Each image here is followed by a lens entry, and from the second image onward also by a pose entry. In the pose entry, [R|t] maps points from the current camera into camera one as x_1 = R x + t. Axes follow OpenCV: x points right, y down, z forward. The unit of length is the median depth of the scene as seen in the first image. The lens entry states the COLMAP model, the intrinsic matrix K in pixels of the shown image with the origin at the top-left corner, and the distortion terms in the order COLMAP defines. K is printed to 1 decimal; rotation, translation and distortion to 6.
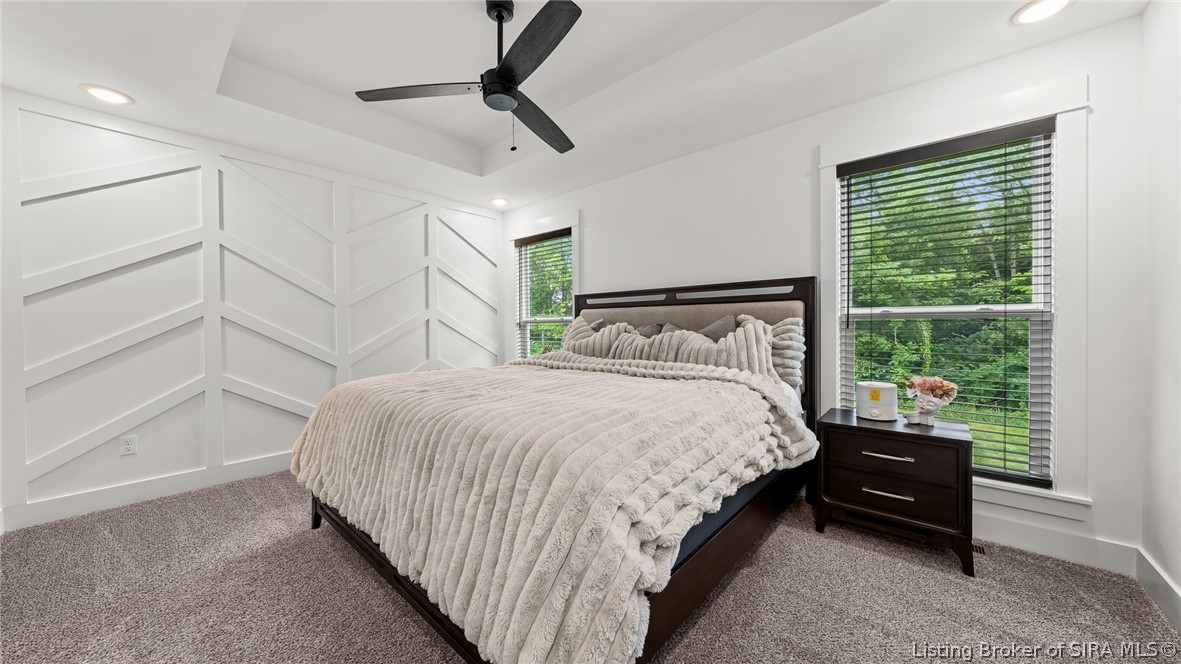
lens RADIAL K [[385.0, 0, 590.5], [0, 385.0, 332.0], [0, 0, 1]] dist [-0.015187, -0.000048]
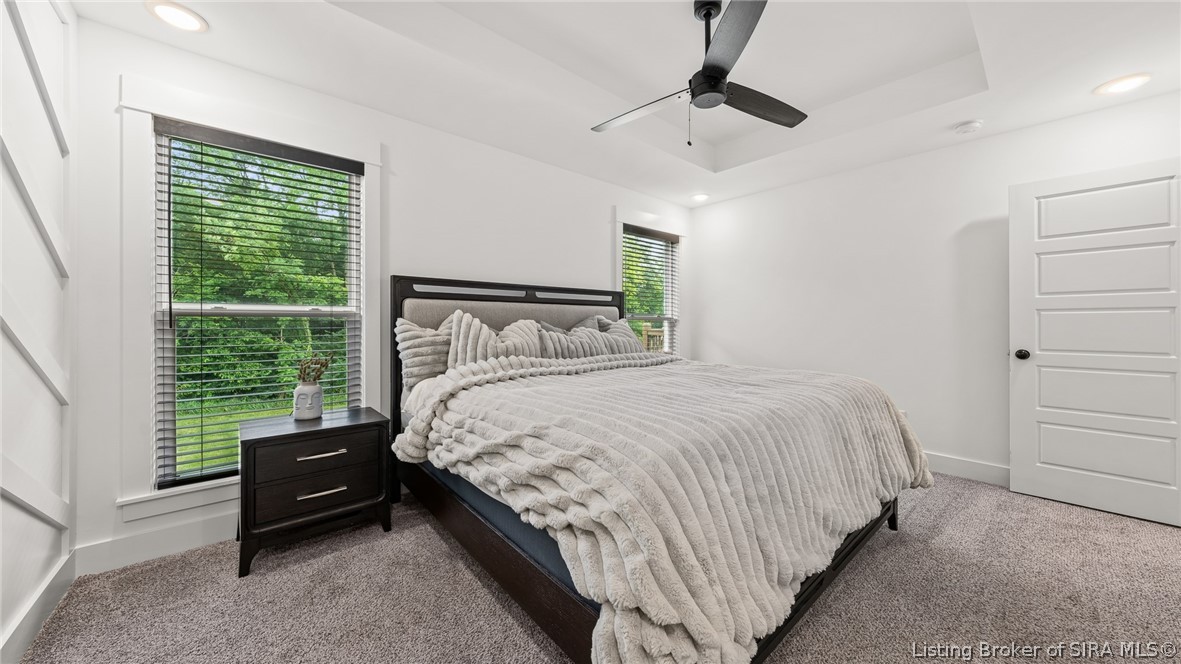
lens RADIAL K [[402.2, 0, 591.7], [0, 402.2, 321.3], [0, 0, 1]] dist [-0.000955, -0.000036]
pose [[0.153857, 0.010808, 0.988034, -0.642878], [0.013119, 0.999830, -0.012980, -0.004673], [-0.988006, 0.014959, 0.153689, 0.549296]]
